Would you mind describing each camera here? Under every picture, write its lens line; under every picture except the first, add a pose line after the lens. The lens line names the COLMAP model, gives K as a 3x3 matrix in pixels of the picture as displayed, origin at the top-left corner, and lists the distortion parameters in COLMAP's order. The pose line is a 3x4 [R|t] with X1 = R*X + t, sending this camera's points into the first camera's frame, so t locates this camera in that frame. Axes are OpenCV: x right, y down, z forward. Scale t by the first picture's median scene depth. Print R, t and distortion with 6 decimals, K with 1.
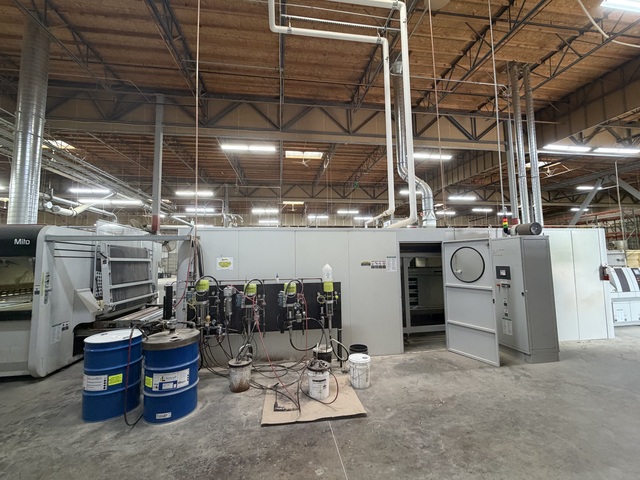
lens RADIAL K [[256.1, 0, 318.0], [0, 256.1, 237.5], [0, 0, 1]] dist [0.016286, -0.000012]
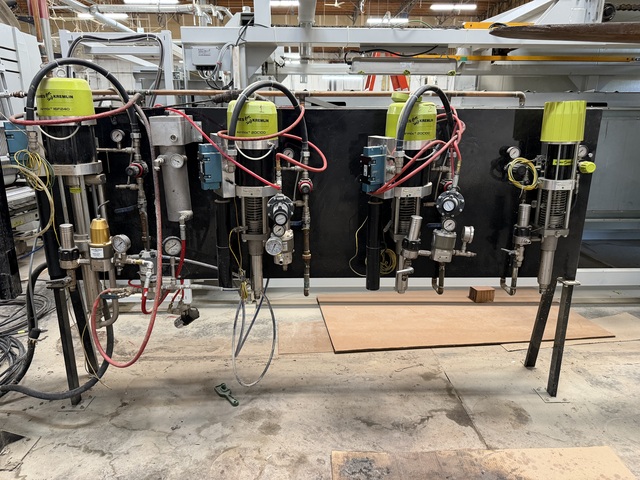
lens RADIAL K [[449.7, 0, 322.4], [0, 449.7, 239.1], [0, 0, 1]] dist [0.060821, 0.000739]
pose [[0.993332, 0.047431, -0.105085, -0.144034], [-0.007174, 0.935121, 0.354256, 0.149344], [0.115069, -0.351140, 0.929225, 0.556838]]
